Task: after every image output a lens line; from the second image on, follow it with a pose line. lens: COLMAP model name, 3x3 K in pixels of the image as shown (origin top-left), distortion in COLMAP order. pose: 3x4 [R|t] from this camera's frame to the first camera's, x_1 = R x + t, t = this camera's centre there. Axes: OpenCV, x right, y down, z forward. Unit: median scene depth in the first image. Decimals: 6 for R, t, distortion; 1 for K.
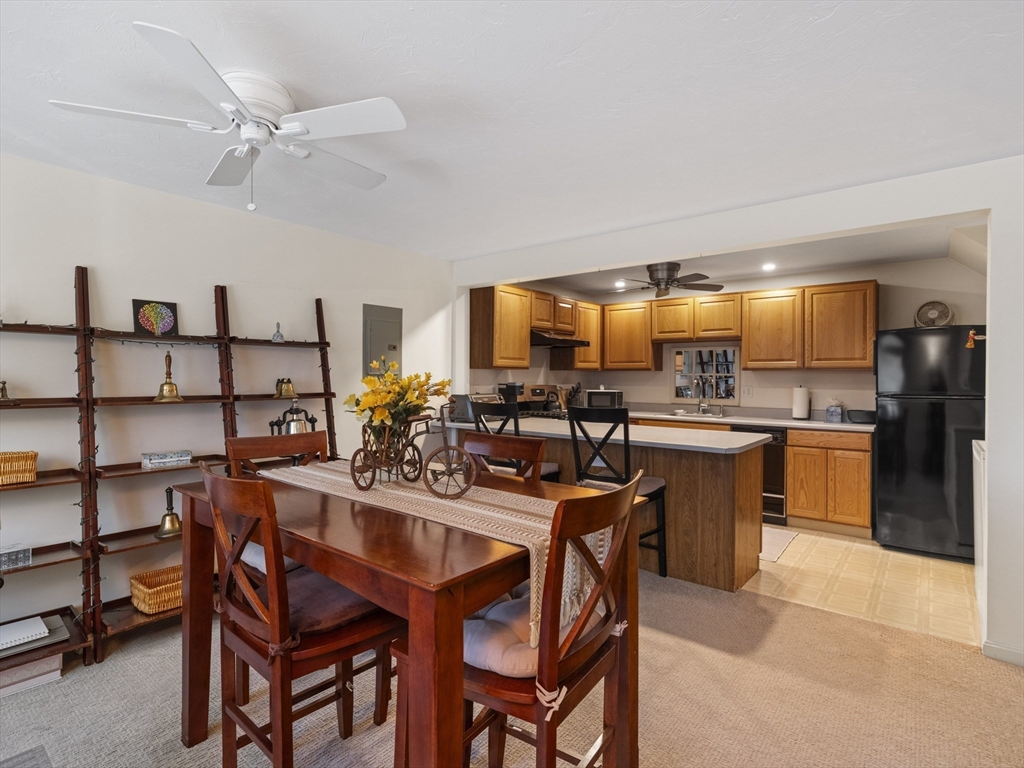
lens RADIAL K [[517.4, 0, 538.9], [0, 517.4, 378.0], [0, 0, 1]] dist [0.003828, -0.001645]
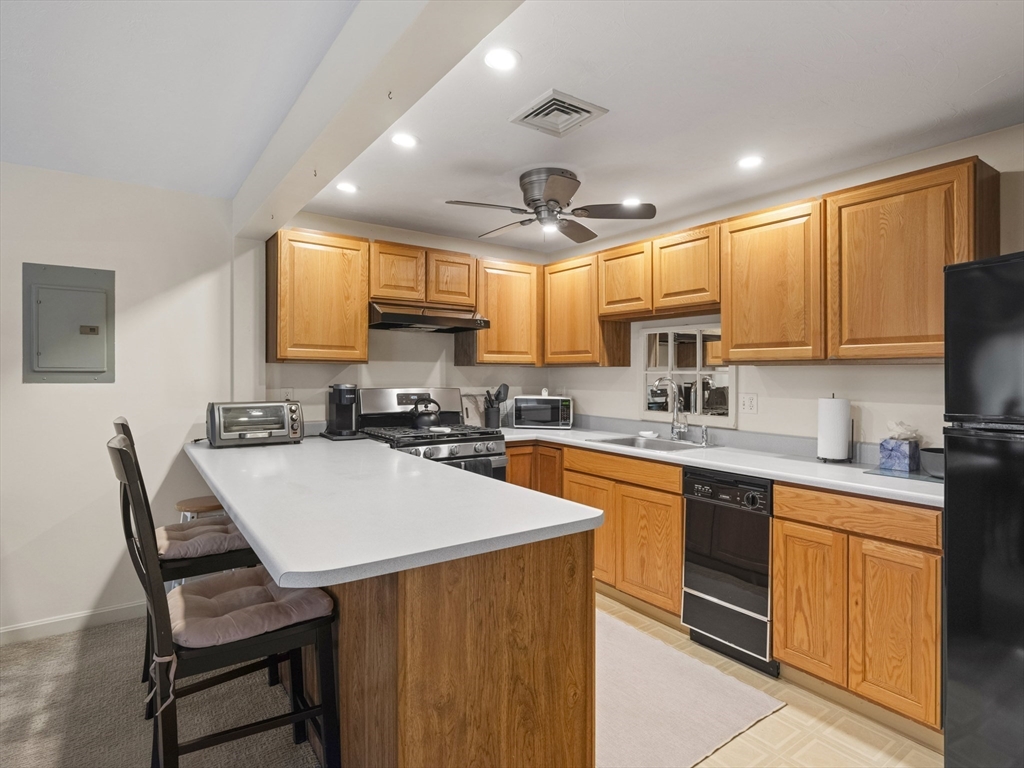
lens RADIAL K [[544.8, 0, 538.4], [0, 544.8, 378.4], [0, 0, 1]] dist [-0.004019, -0.004197]
pose [[0.961770, 0.004807, -0.273815, 0.443942], [-0.004462, 0.999988, 0.001884, -0.000866], [0.273821, -0.000590, 0.961780, 0.483867]]
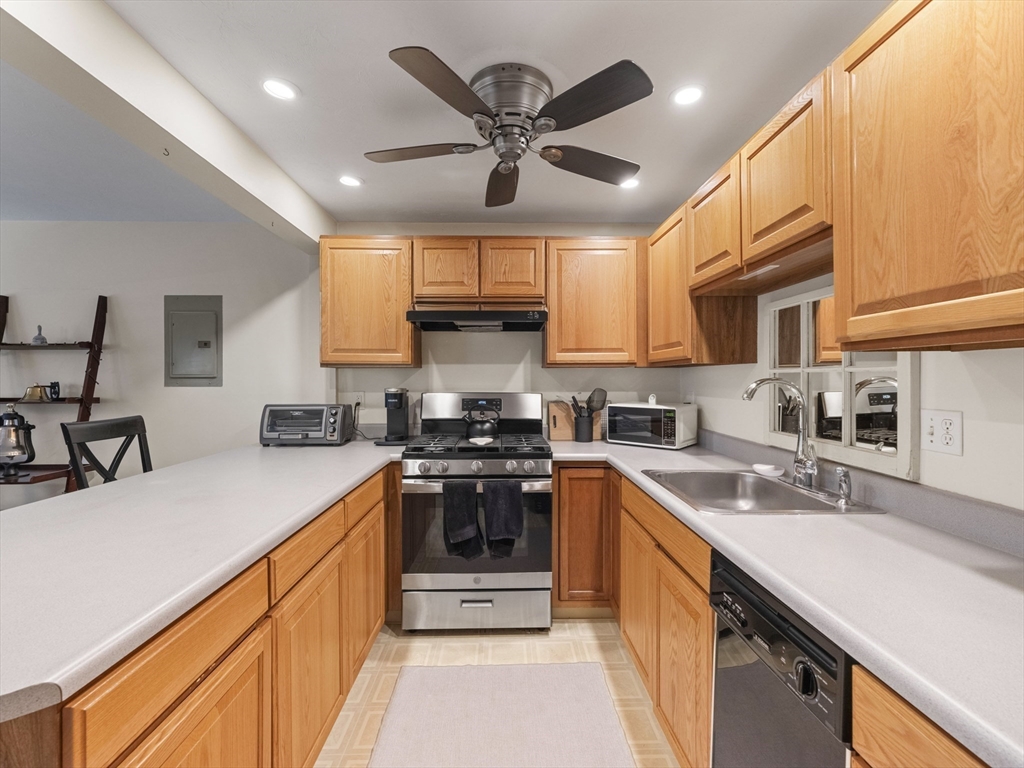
lens RADIAL K [[472.7, 0, 513.1], [0, 472.7, 383.0], [0, 0, 1]] dist [0.004919, 0.000906]
pose [[0.619116, 0.001214, -0.785299, 0.595809], [0.001456, 0.999995, 0.002694, 0.001199], [0.785298, -0.002811, 0.619111, 0.899188]]
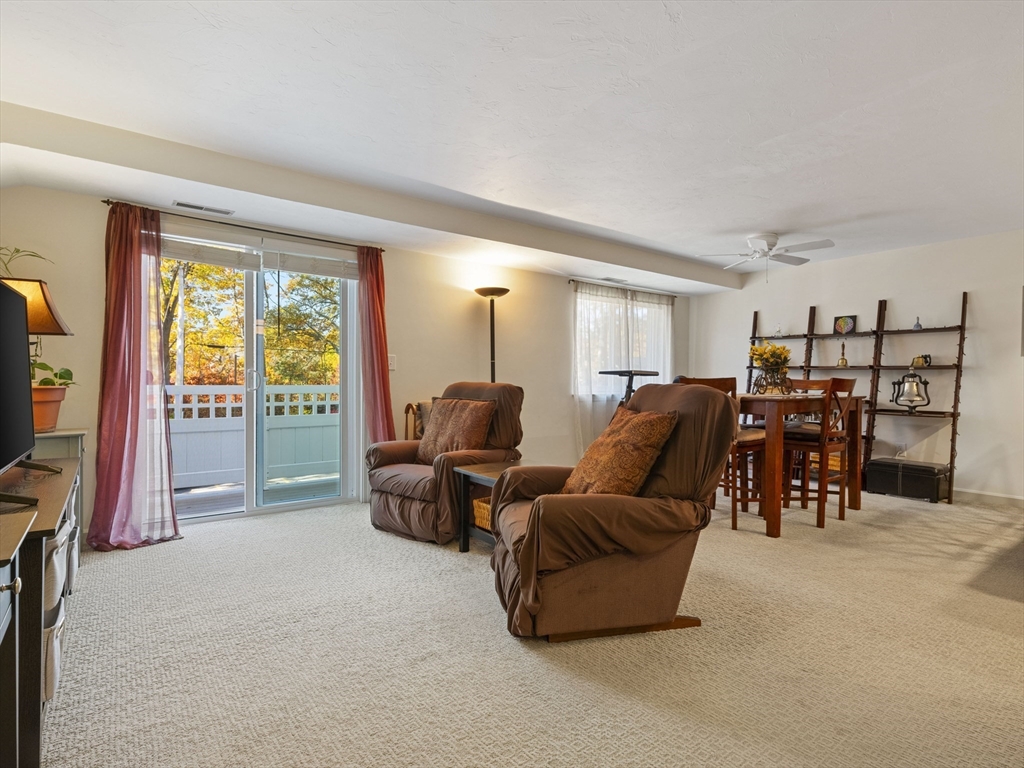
lens RADIAL K [[517.4, 0, 508.6], [0, 517.4, 388.9], [0, 0, 1]] dist [0.003828, -0.001645]
pose [[-0.276771, 0.014622, -0.960825, 0.980944], [-0.015319, 0.999690, 0.019626, 0.068760], [0.960814, 0.020151, -0.276461, 0.227447]]
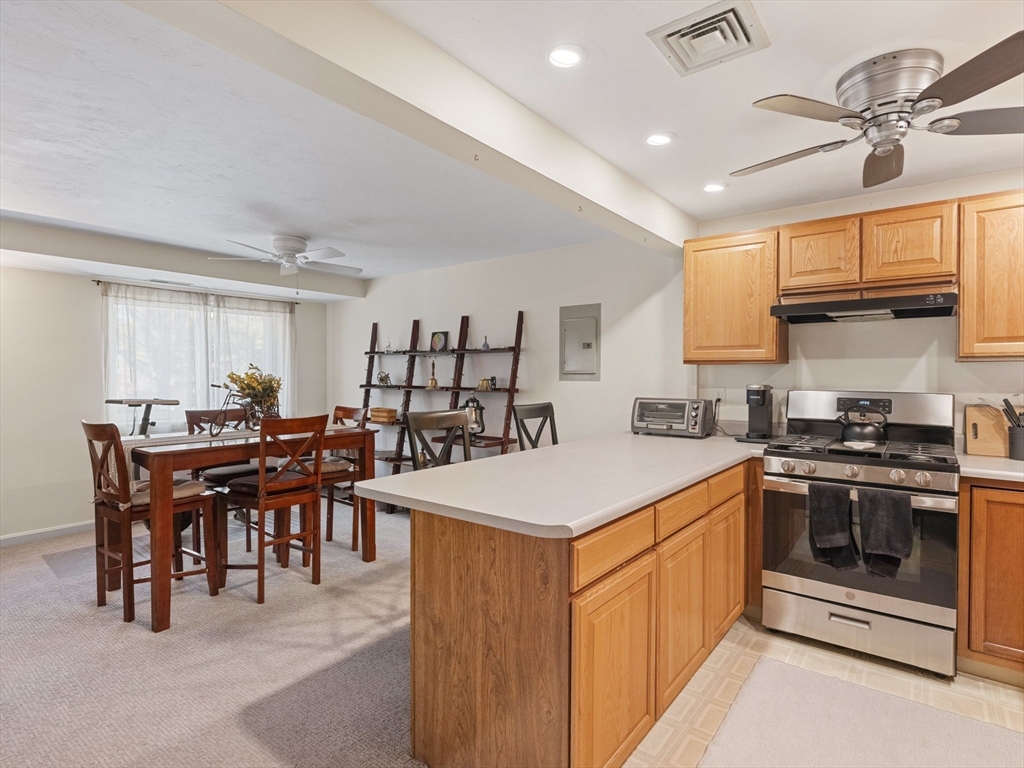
lens RADIAL K [[544.8, 0, 505.7], [0, 544.8, 380.2], [0, 0, 1]] dist [-0.004019, -0.004197]
pose [[-0.015905, 0.005966, -0.999856, 0.728949], [-0.006000, 0.999964, 0.006062, 0.001378], [0.999855, 0.006095, -0.015869, 0.844020]]
